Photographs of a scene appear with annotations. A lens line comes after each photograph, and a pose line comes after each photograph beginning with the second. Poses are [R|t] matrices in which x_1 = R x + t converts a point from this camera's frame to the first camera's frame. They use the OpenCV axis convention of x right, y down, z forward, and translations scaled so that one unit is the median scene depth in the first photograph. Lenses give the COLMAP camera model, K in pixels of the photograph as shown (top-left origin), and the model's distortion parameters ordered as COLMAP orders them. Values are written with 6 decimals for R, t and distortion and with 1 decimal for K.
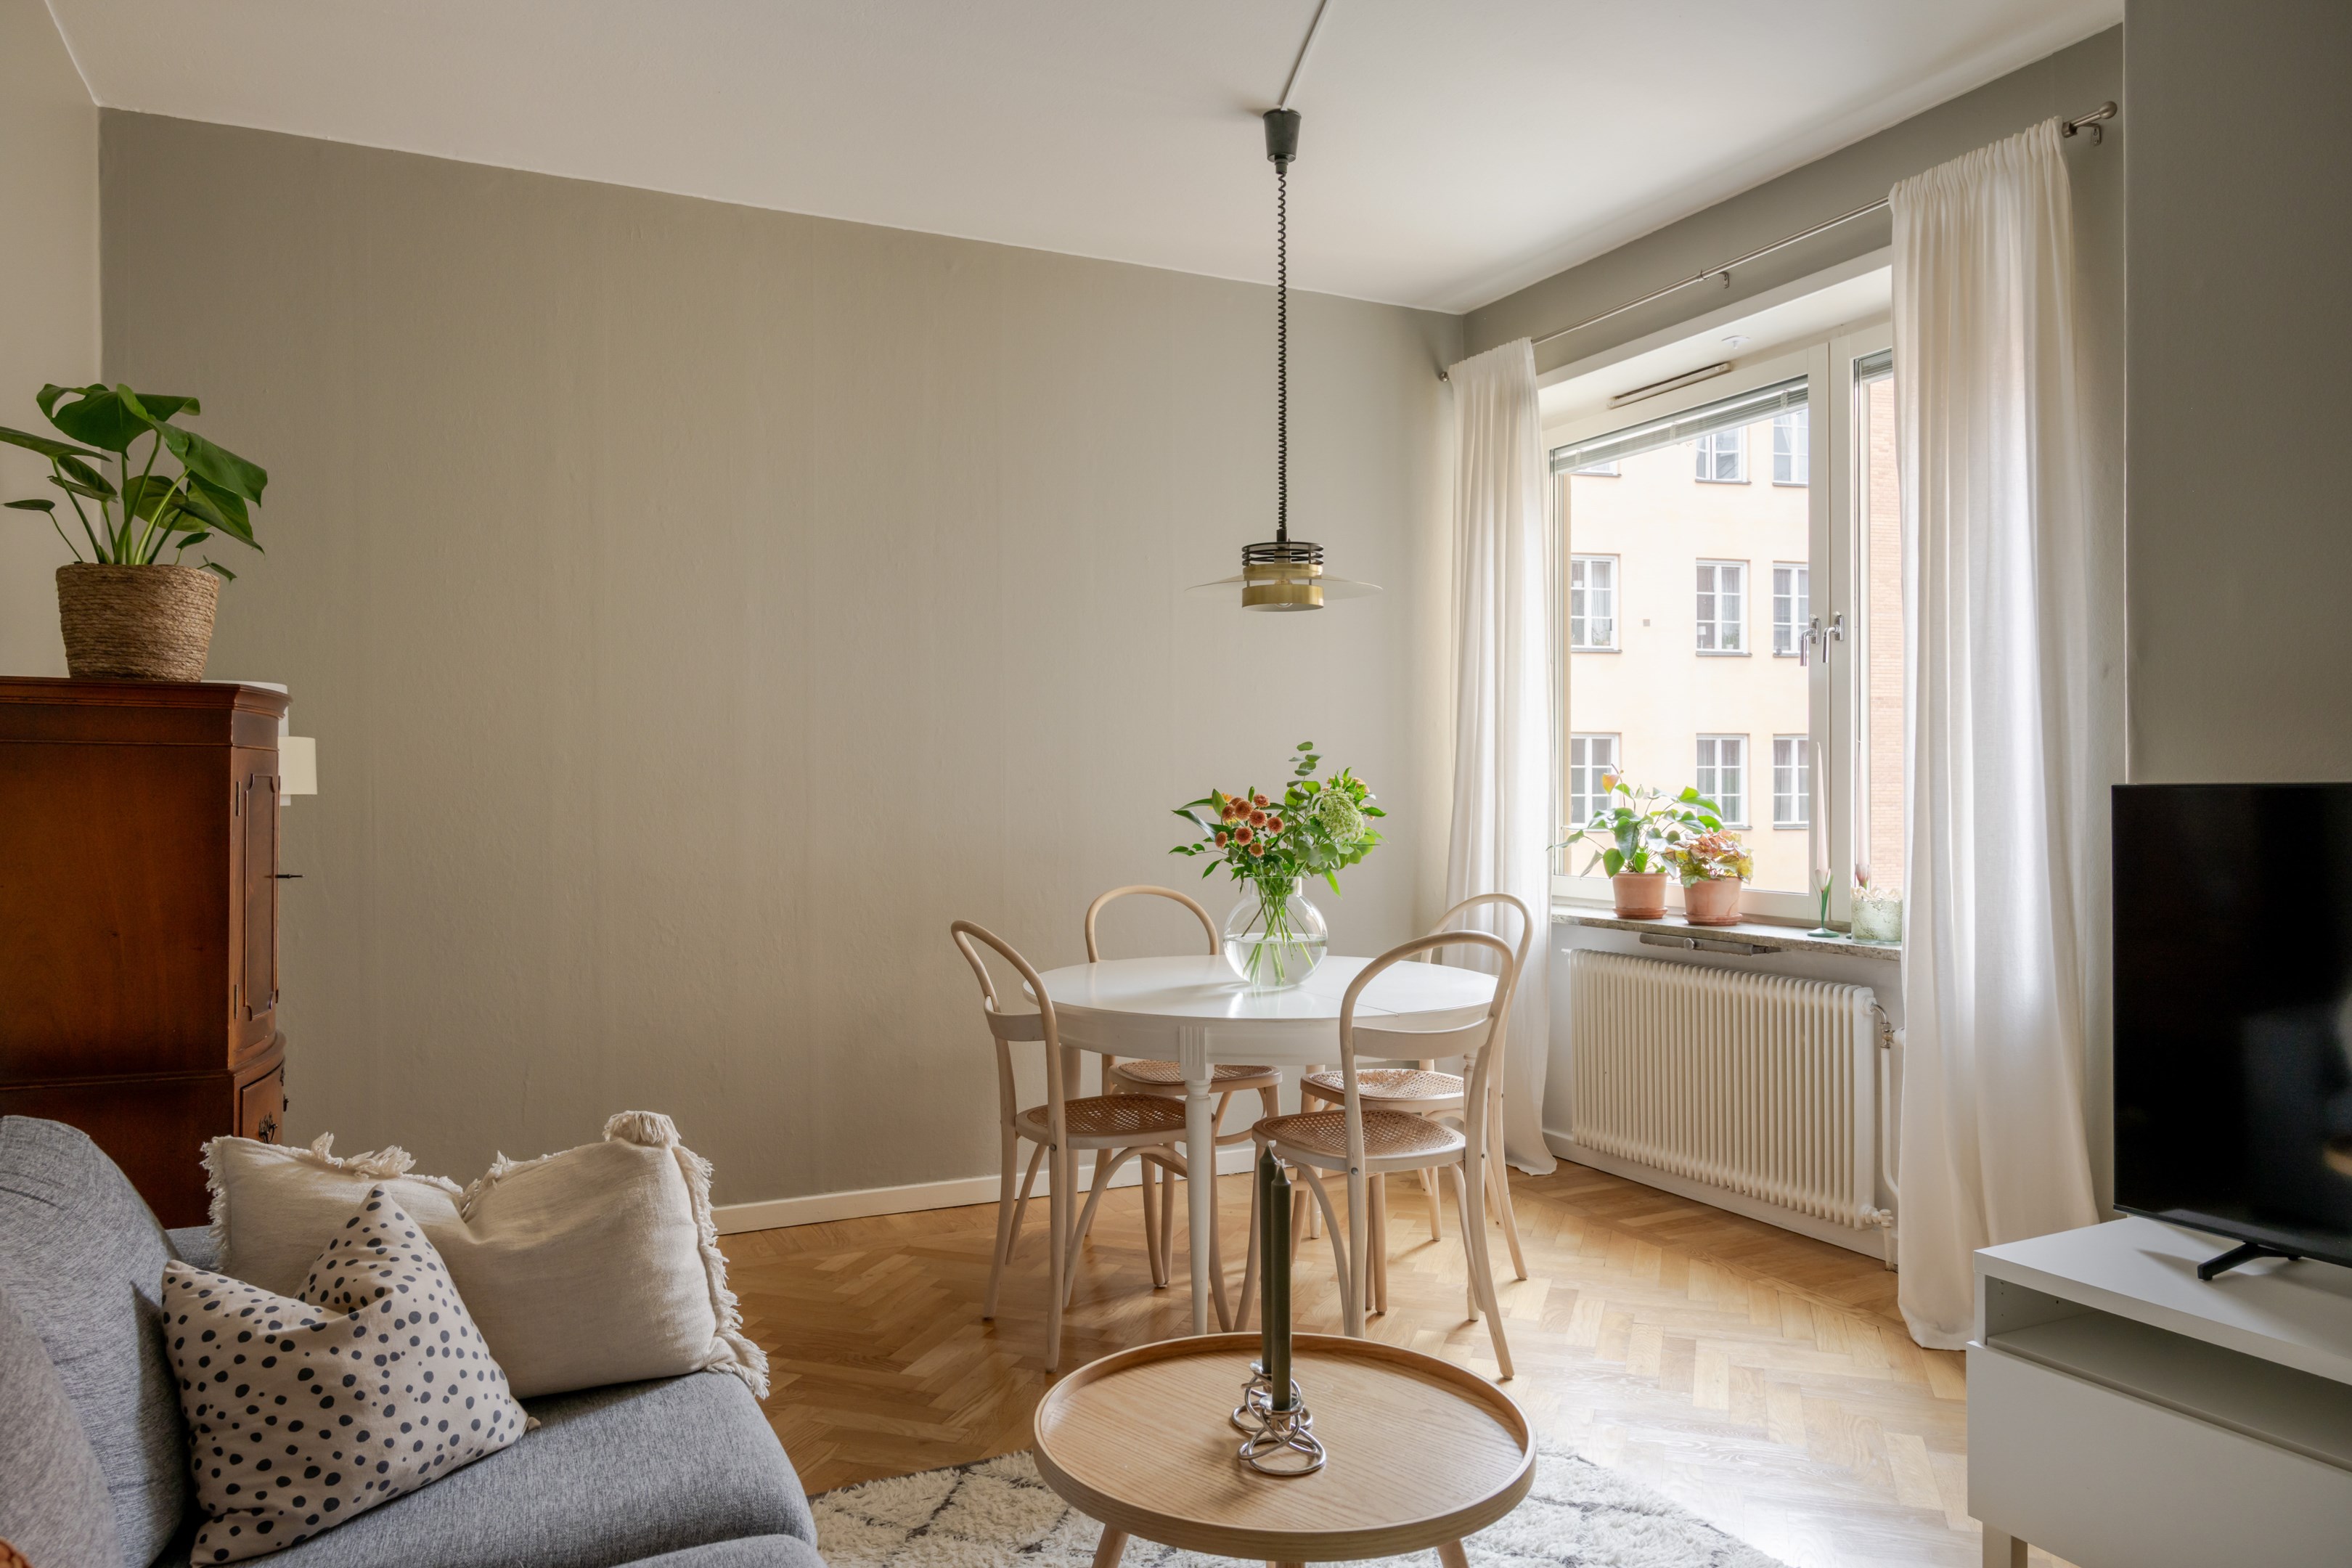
lens RADIAL K [[1633.8, 0, 1176.0], [0, 1633.8, 806.5], [0, 0, 1]] dist [-0.007900, 0.000876]
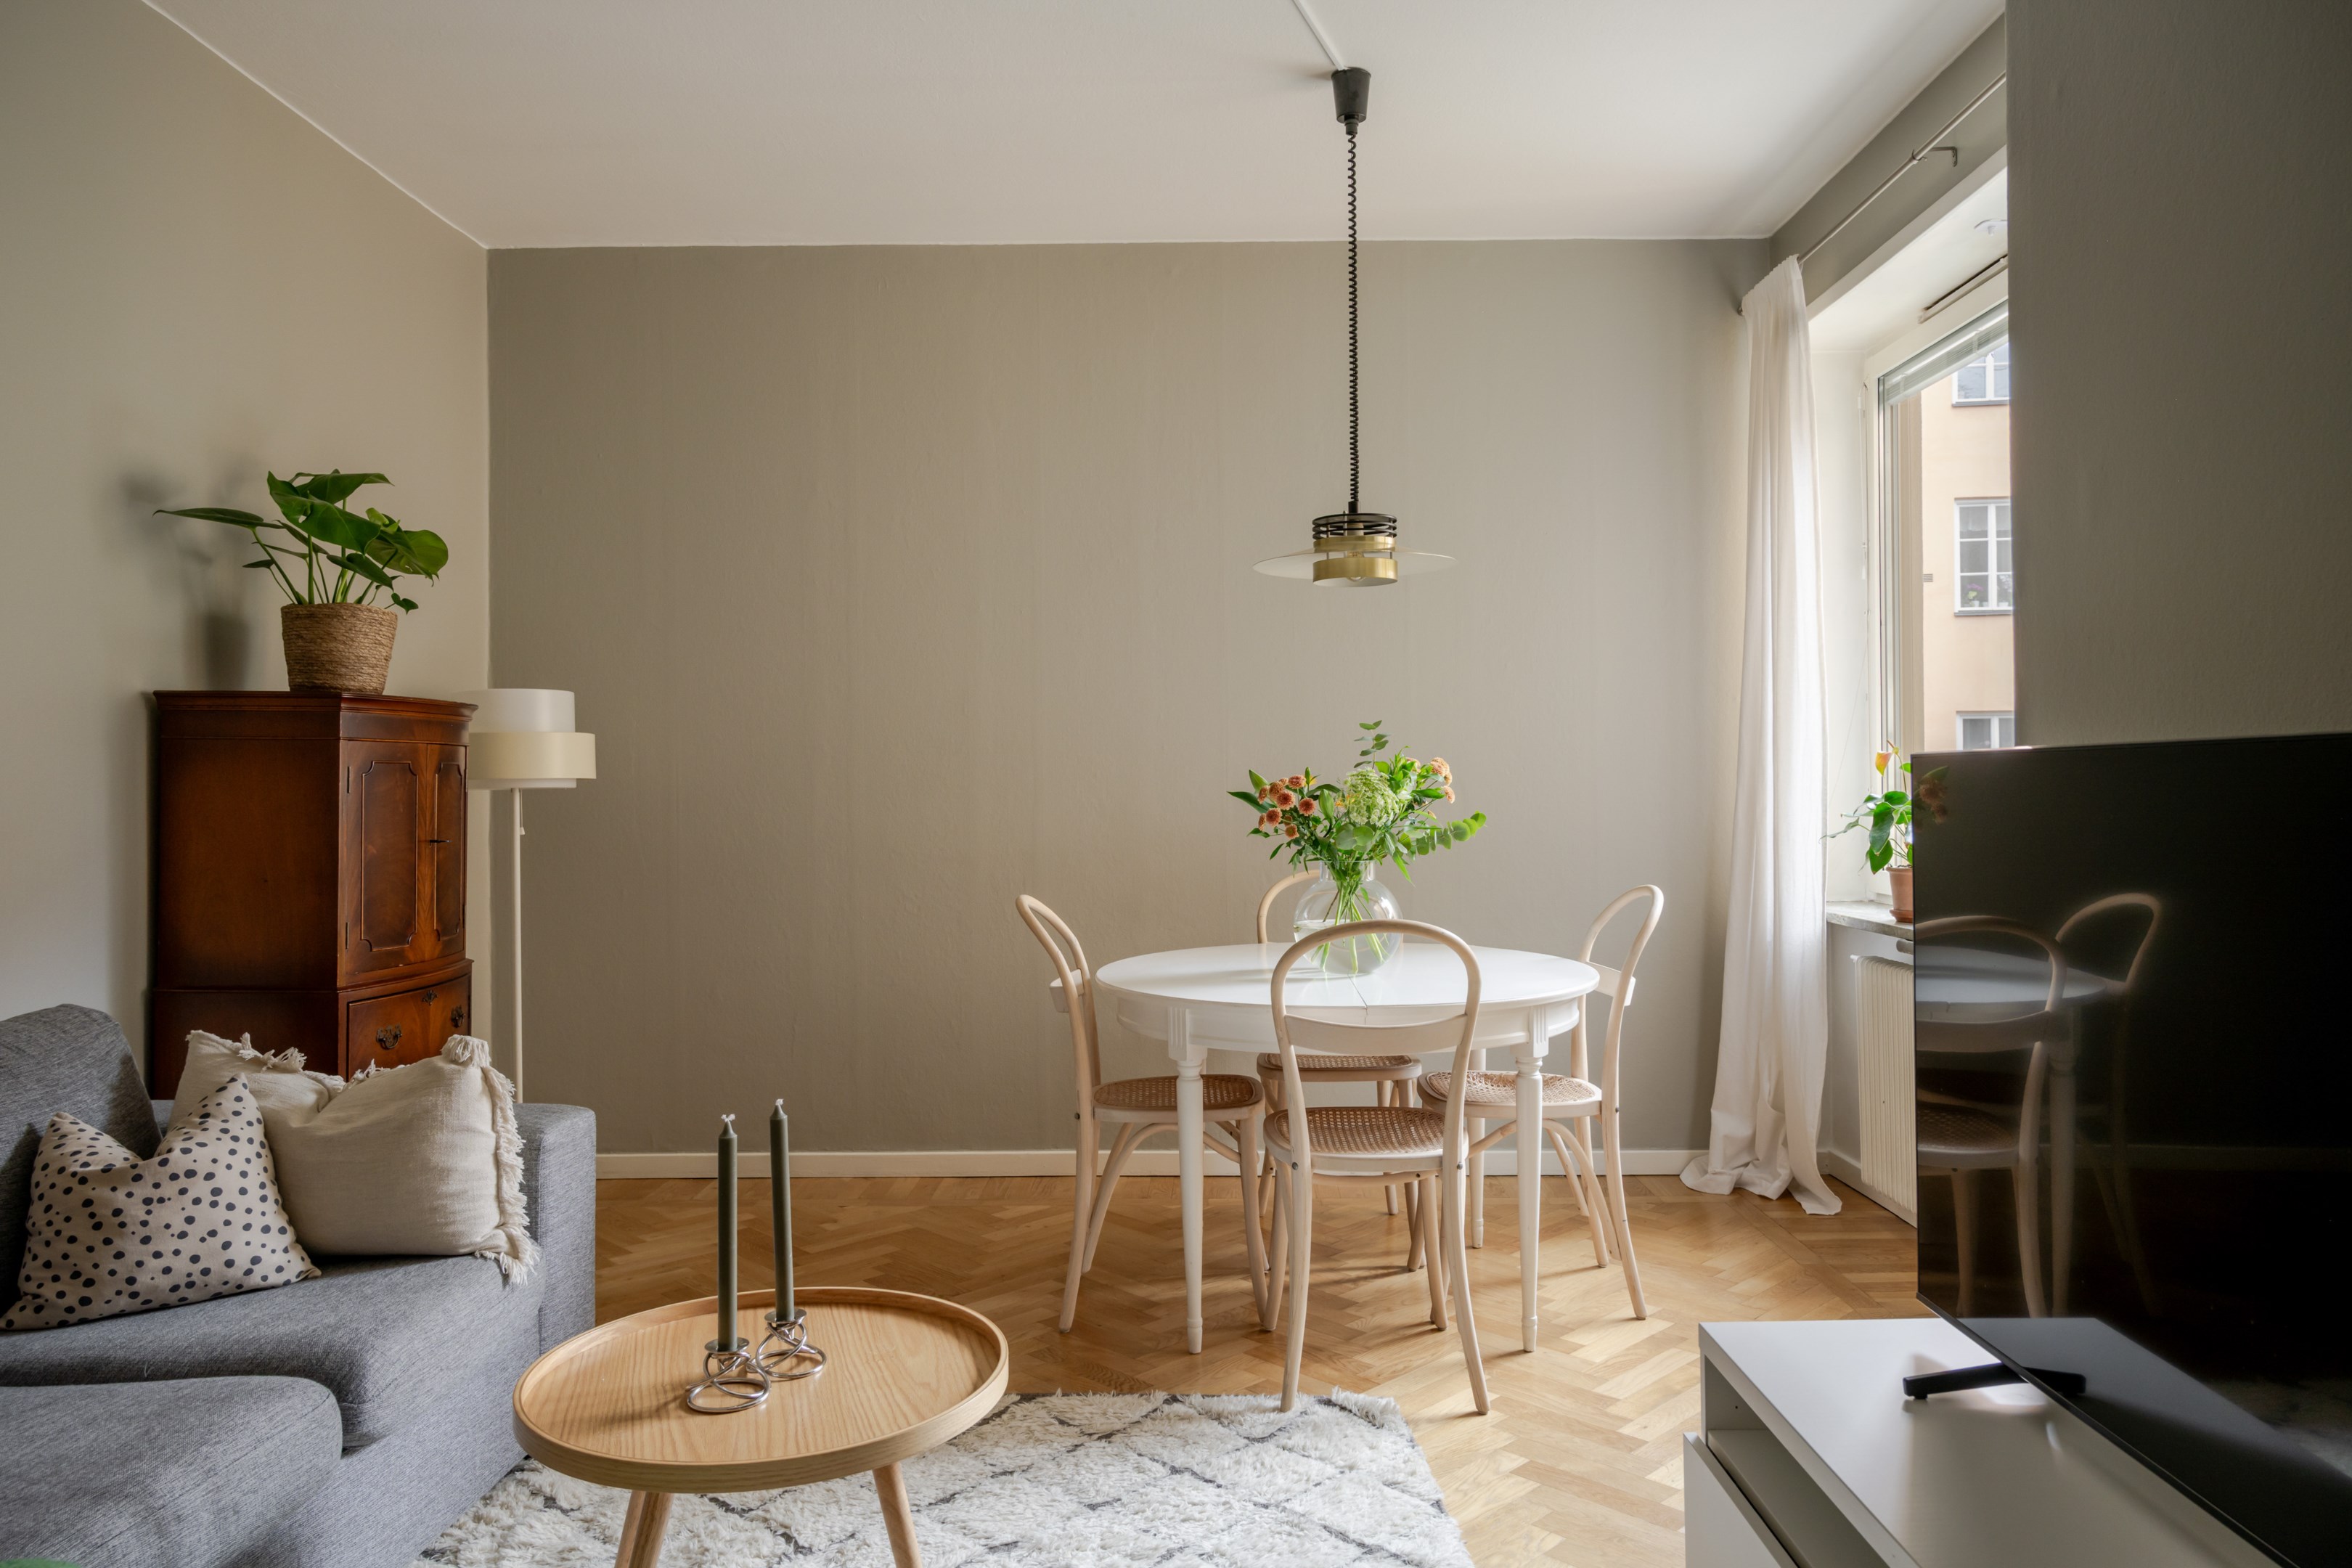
lens RADIAL K [[1623.1, 0, 1176.0], [0, 1623.1, 784.0], [0, 0, 1]] dist [-0.001749, -0.004158]
pose [[0.891875, -0.002018, -0.452277, 0.818973], [-0.001588, 0.999970, -0.007594, 0.009873], [0.452279, 0.007491, 0.891845, 0.195833]]
